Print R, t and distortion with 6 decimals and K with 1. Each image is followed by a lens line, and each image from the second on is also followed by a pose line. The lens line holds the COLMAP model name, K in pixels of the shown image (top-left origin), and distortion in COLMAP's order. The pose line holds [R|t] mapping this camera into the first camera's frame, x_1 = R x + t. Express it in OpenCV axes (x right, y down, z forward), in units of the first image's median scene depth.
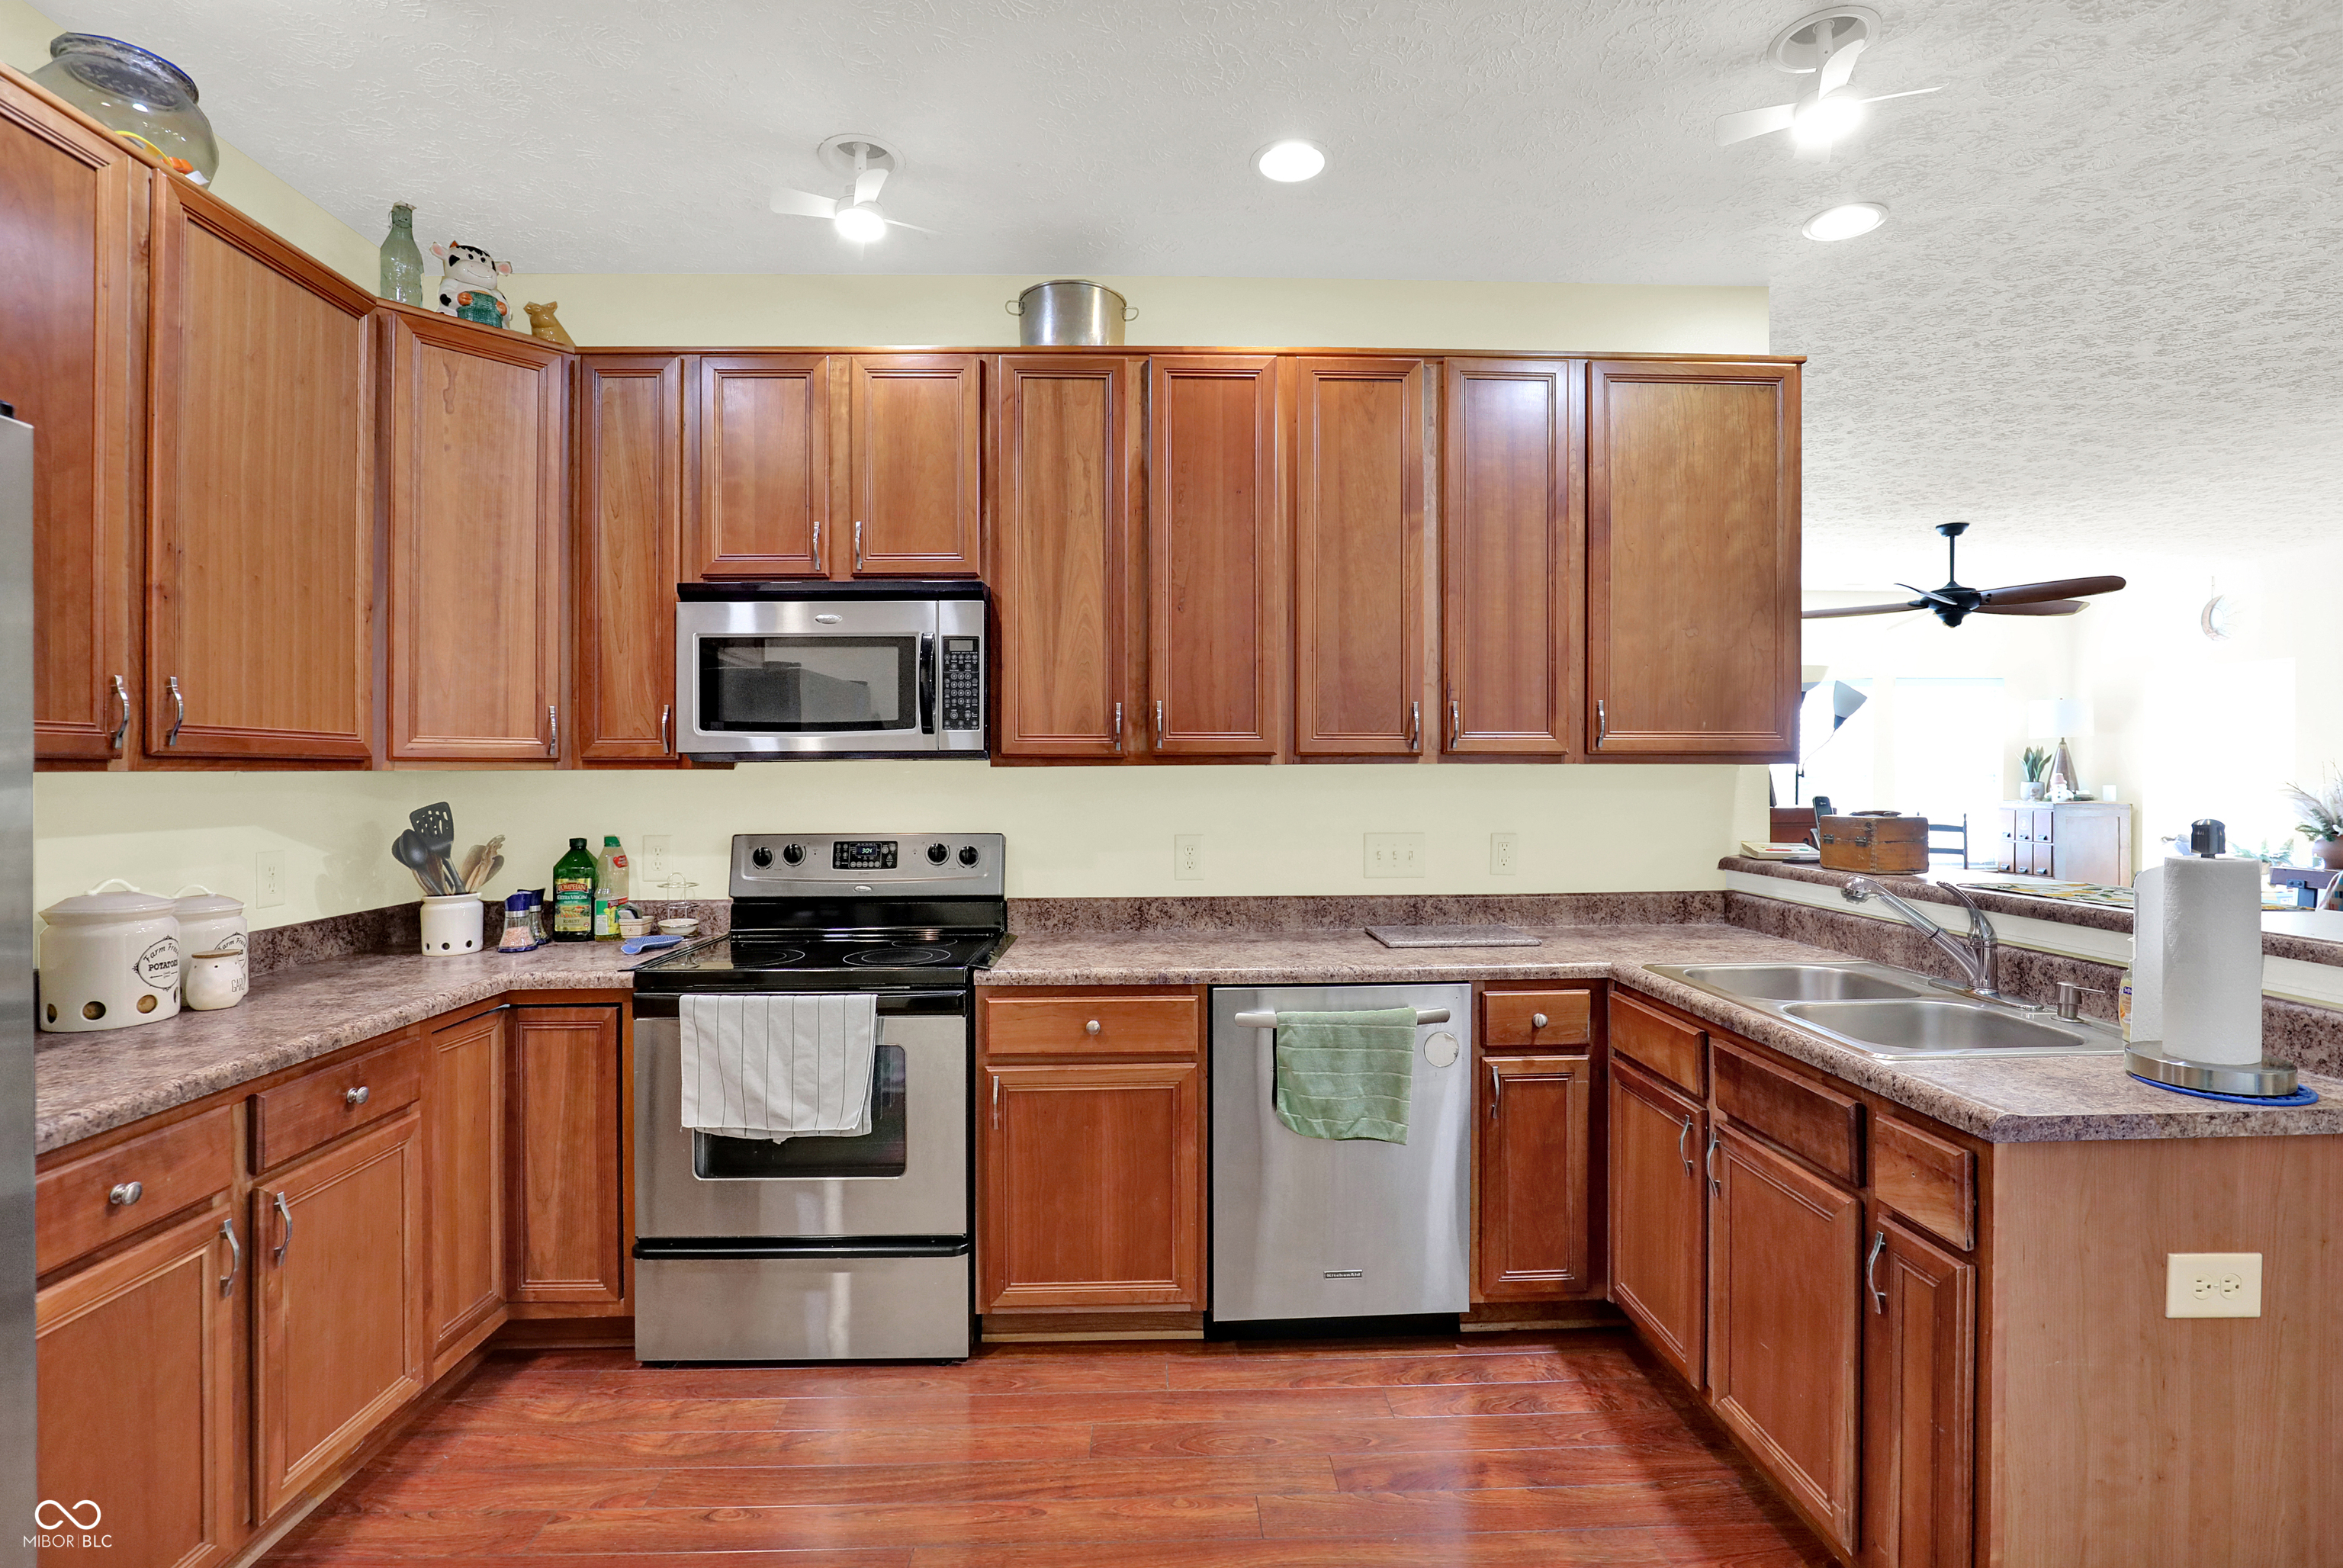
lens RADIAL K [[1112.0, 0, 1168.7], [0, 1112.0, 787.5], [0, 0, 1]] dist [-0.015517, 0.003579]
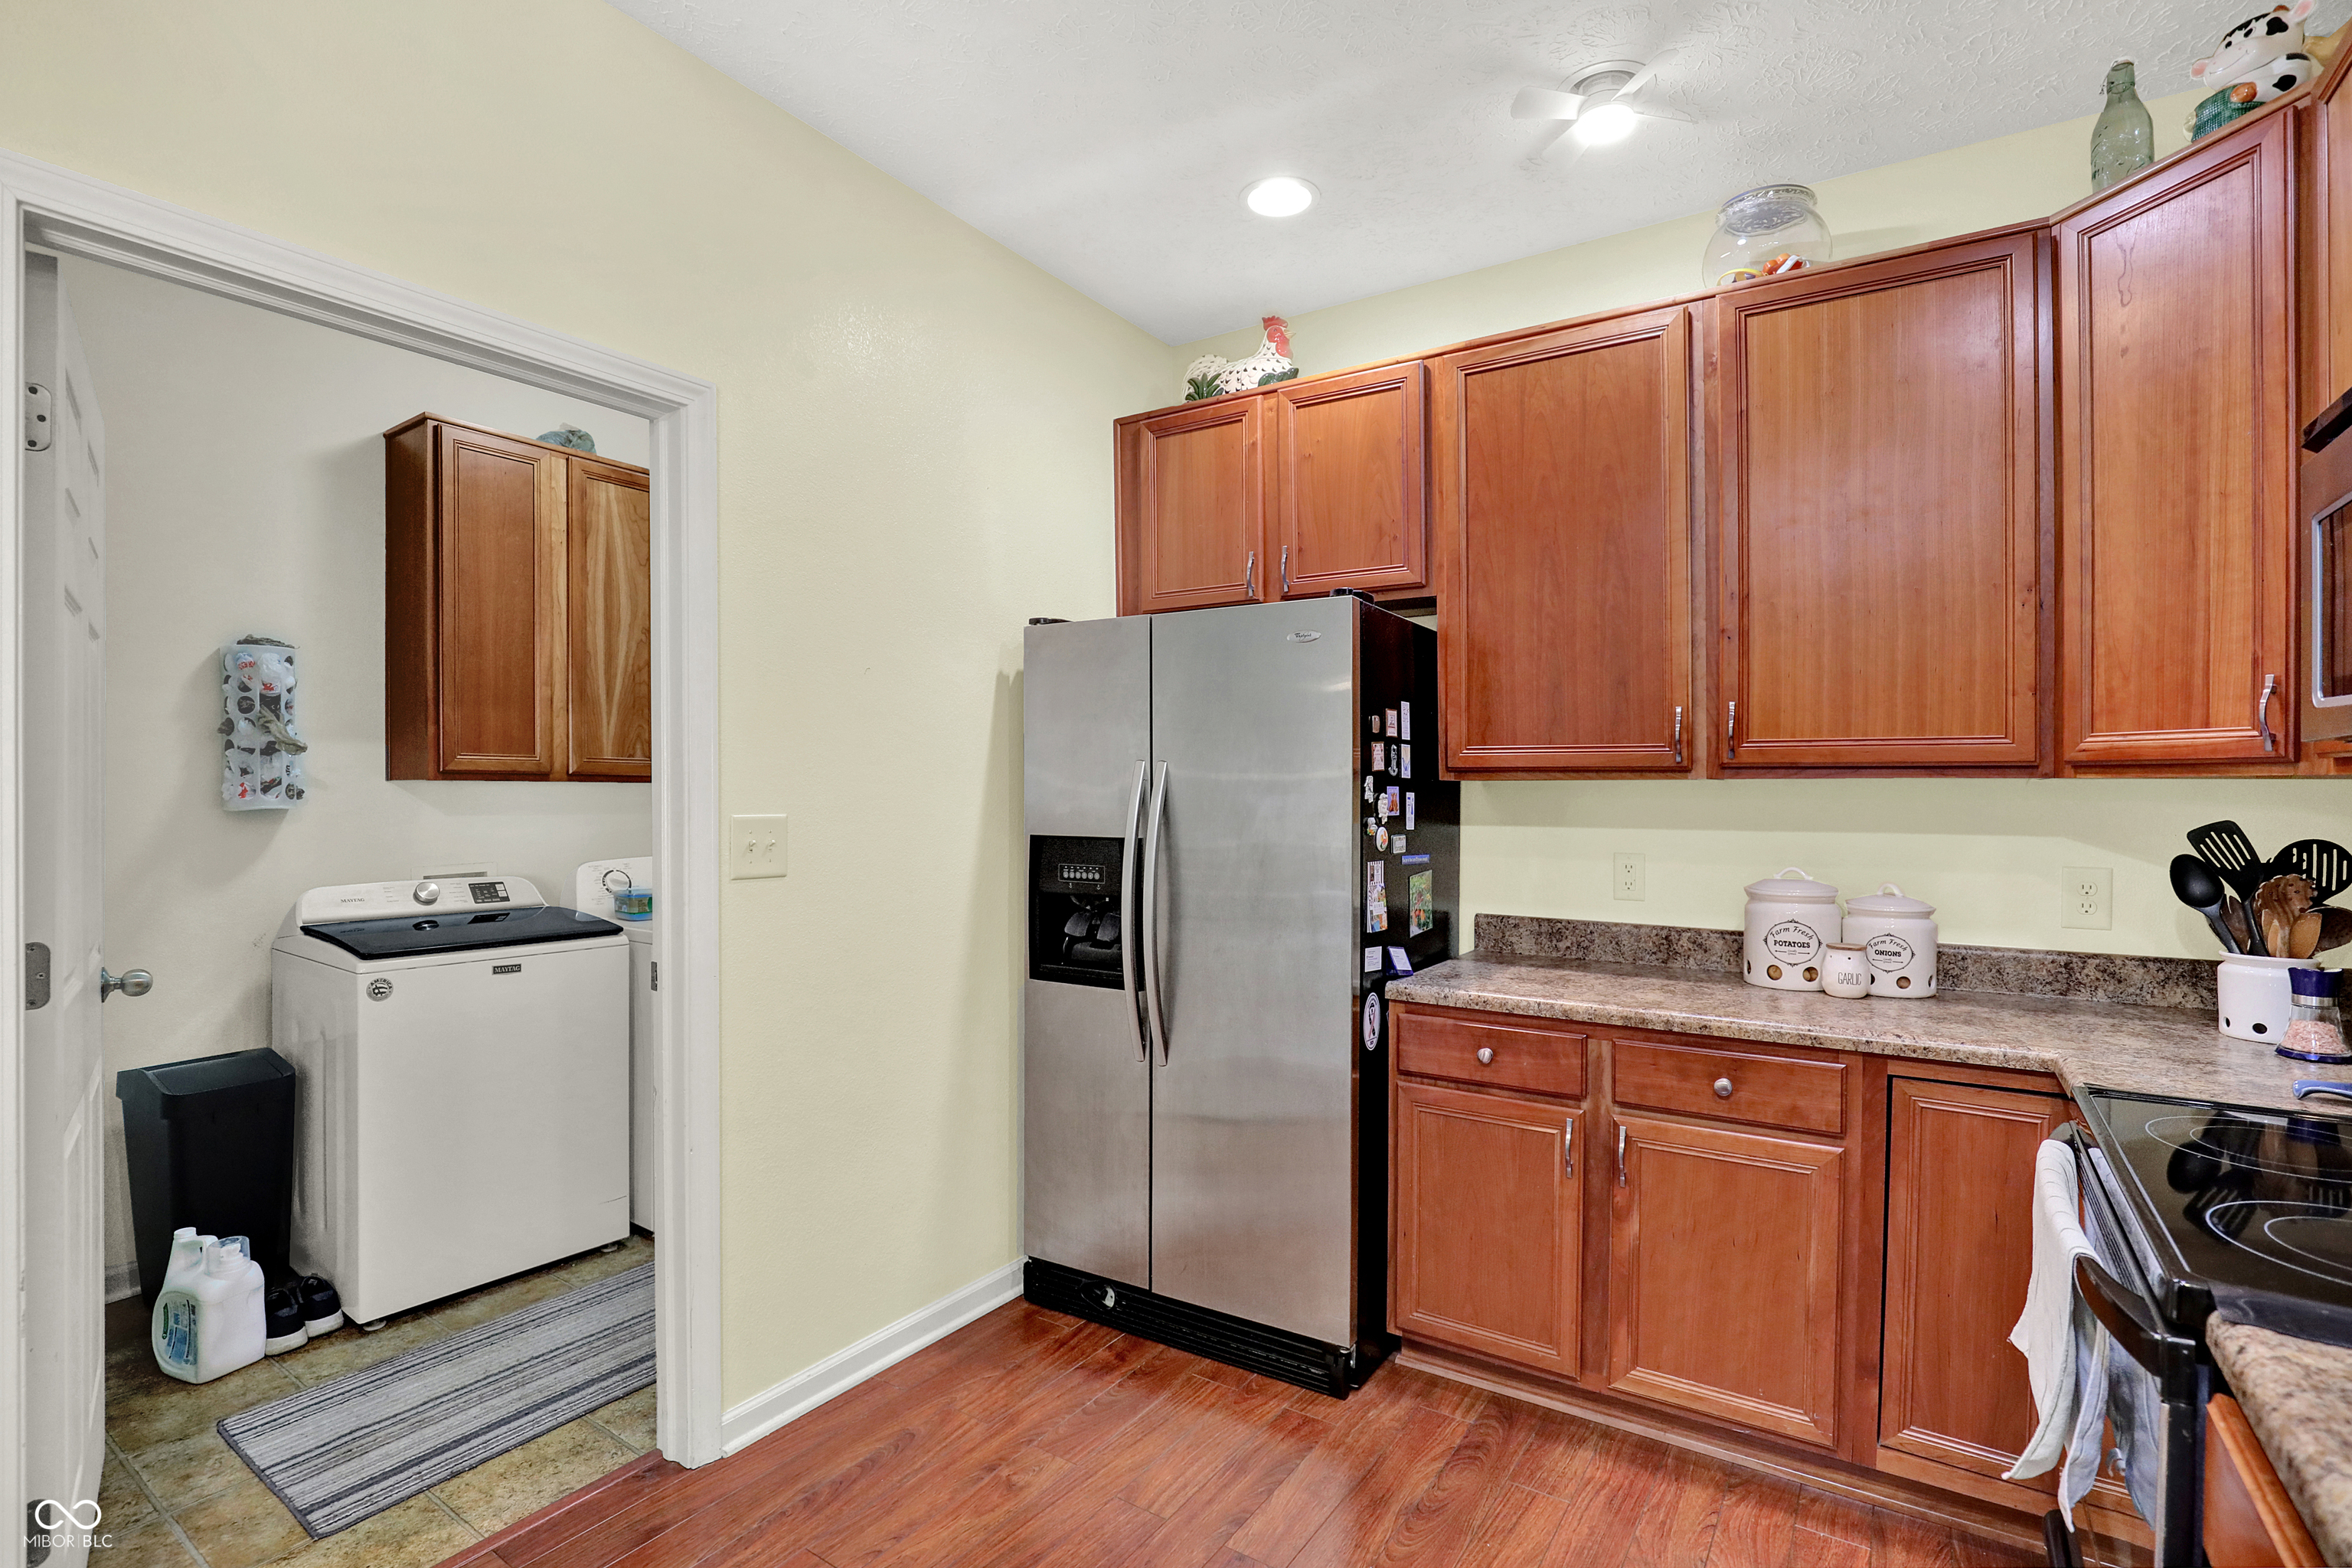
lens RADIAL K [[1116.3, 0, 1165.0], [0, 1116.3, 798.7], [0, 0, 1]] dist [-0.015517, 0.003579]
pose [[-0.582629, 0.009193, -0.812686, 0.338683], [-0.012651, 0.999712, 0.020378, -0.007610], [0.812640, 0.022155, -0.582345, 0.882434]]
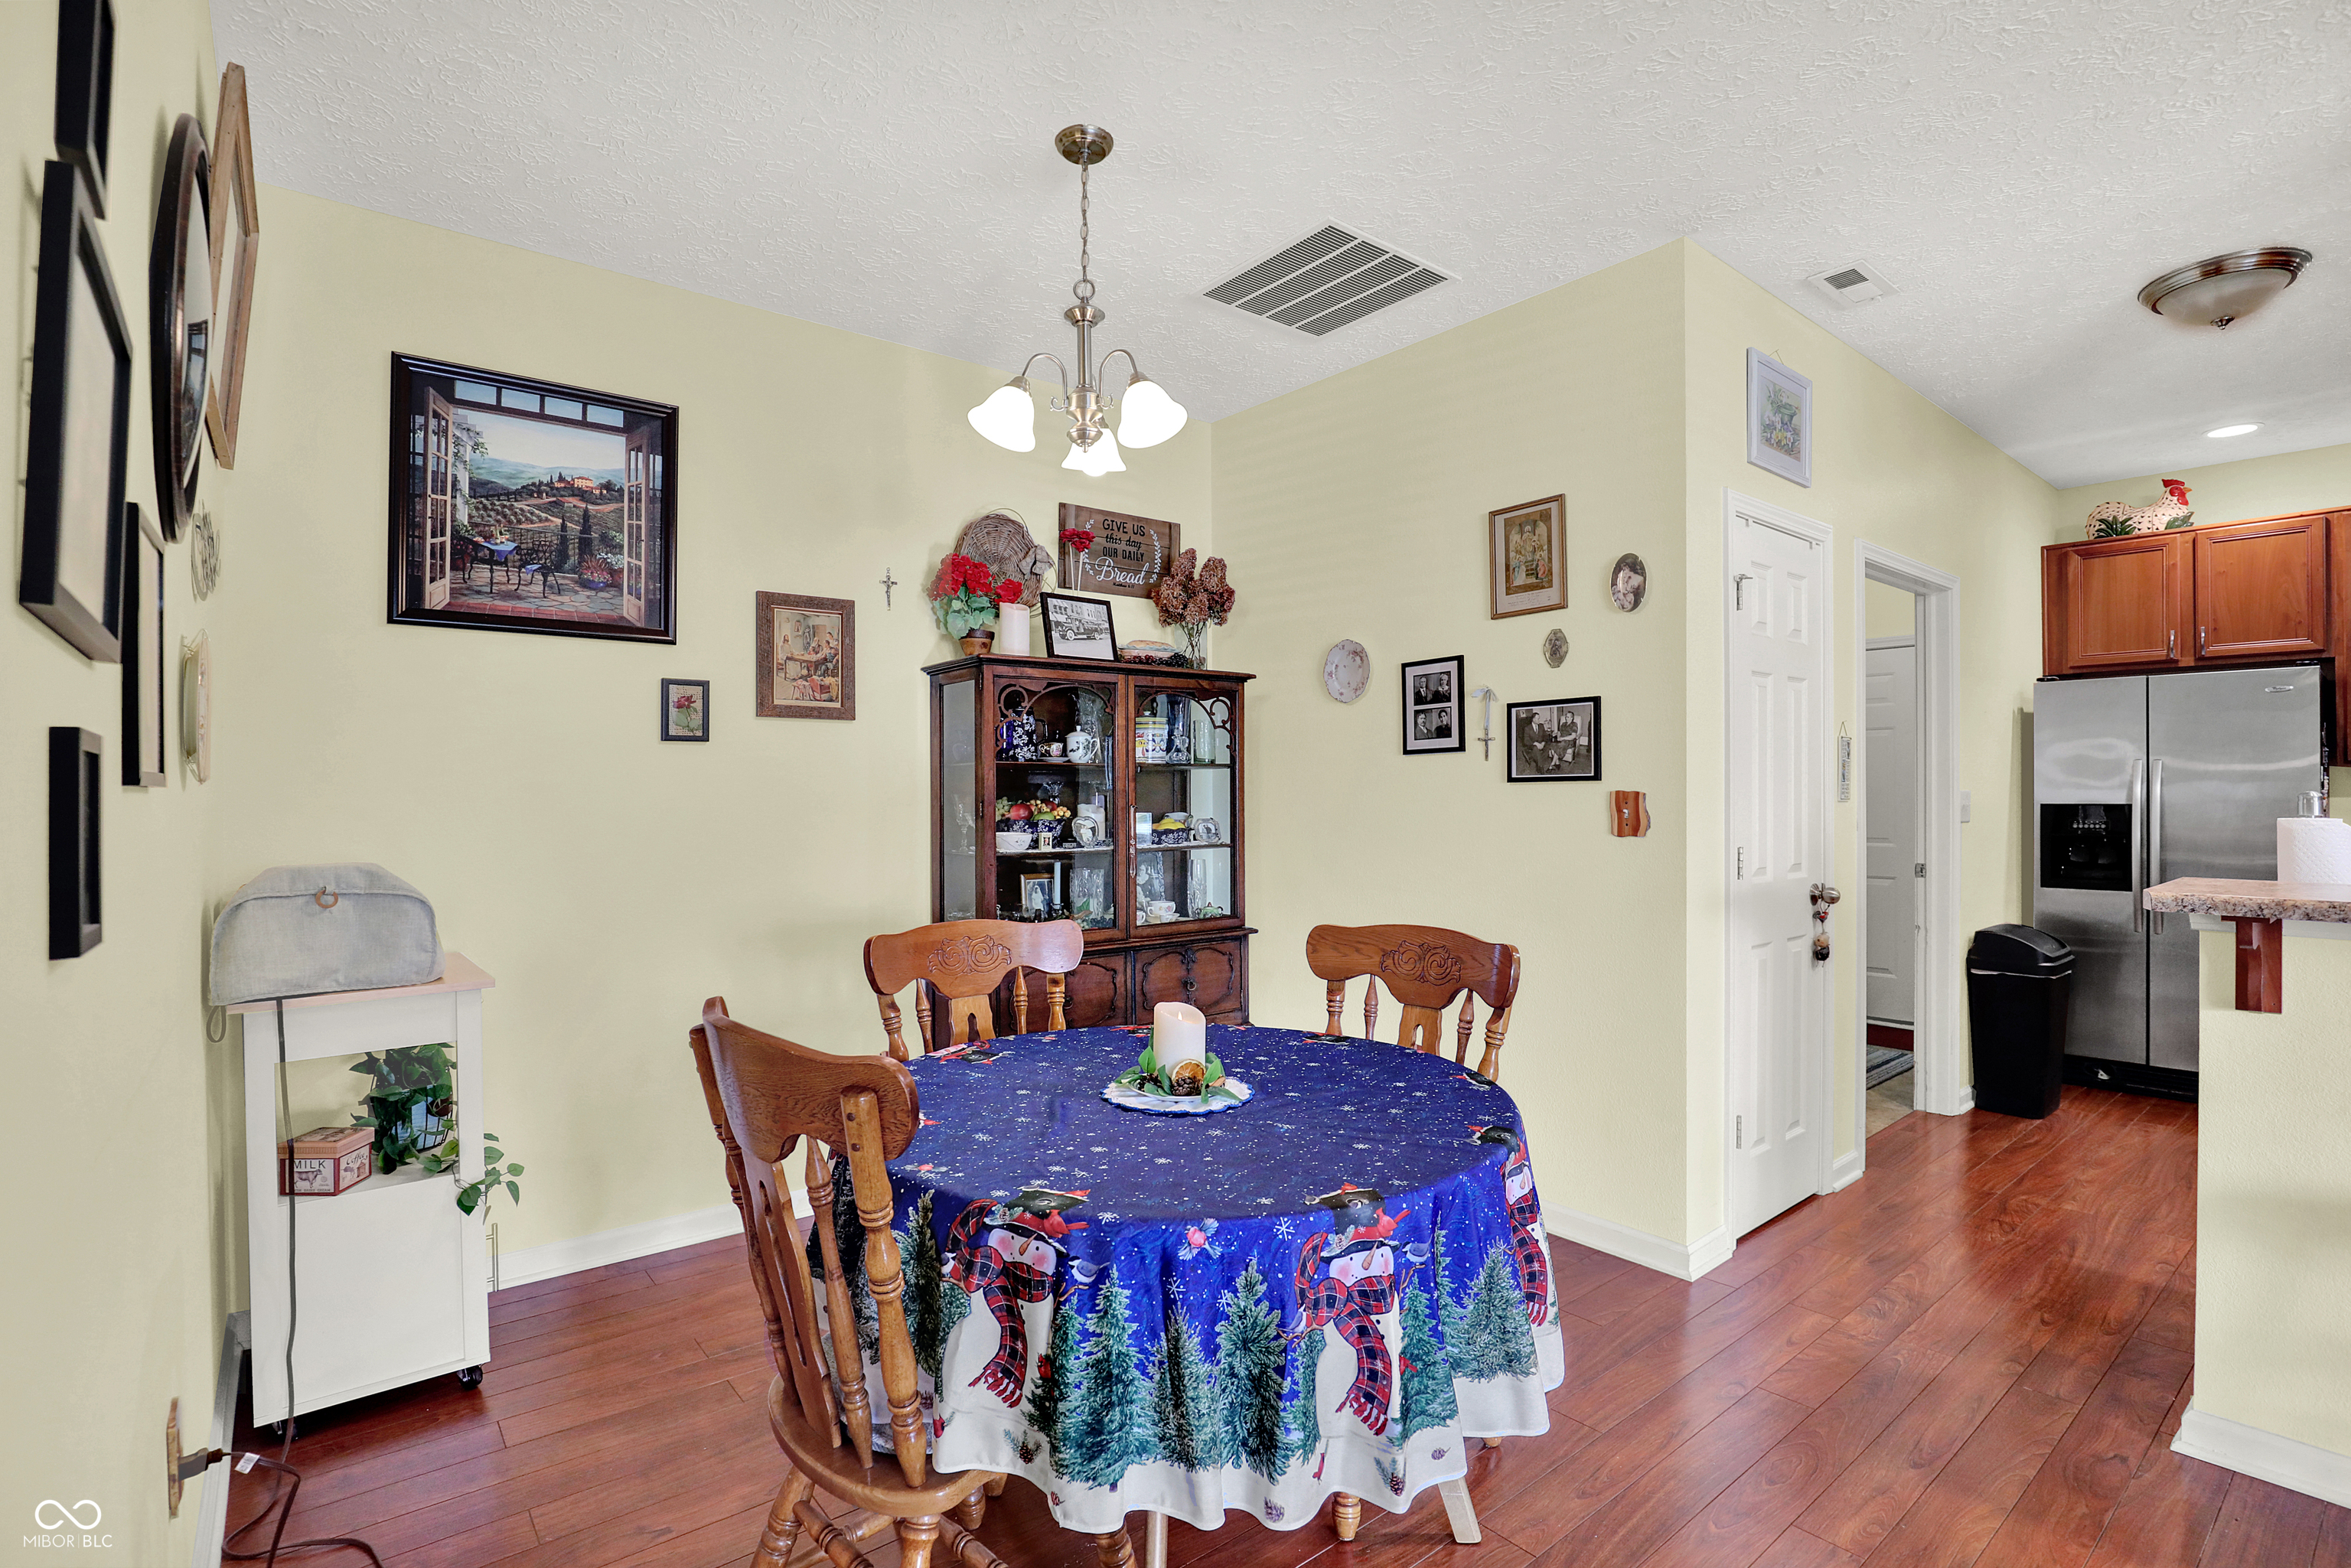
lens RADIAL K [[1115.8, 0, 1179.5], [0, 1115.8, 794.6], [0, 0, 1]] dist [-0.015517, 0.003579]
pose [[-0.788614, 0.003936, -0.614876, 1.785800], [-0.005336, 0.999898, 0.013246, 0.018836], [0.614865, 0.013727, -0.788513, 0.721401]]
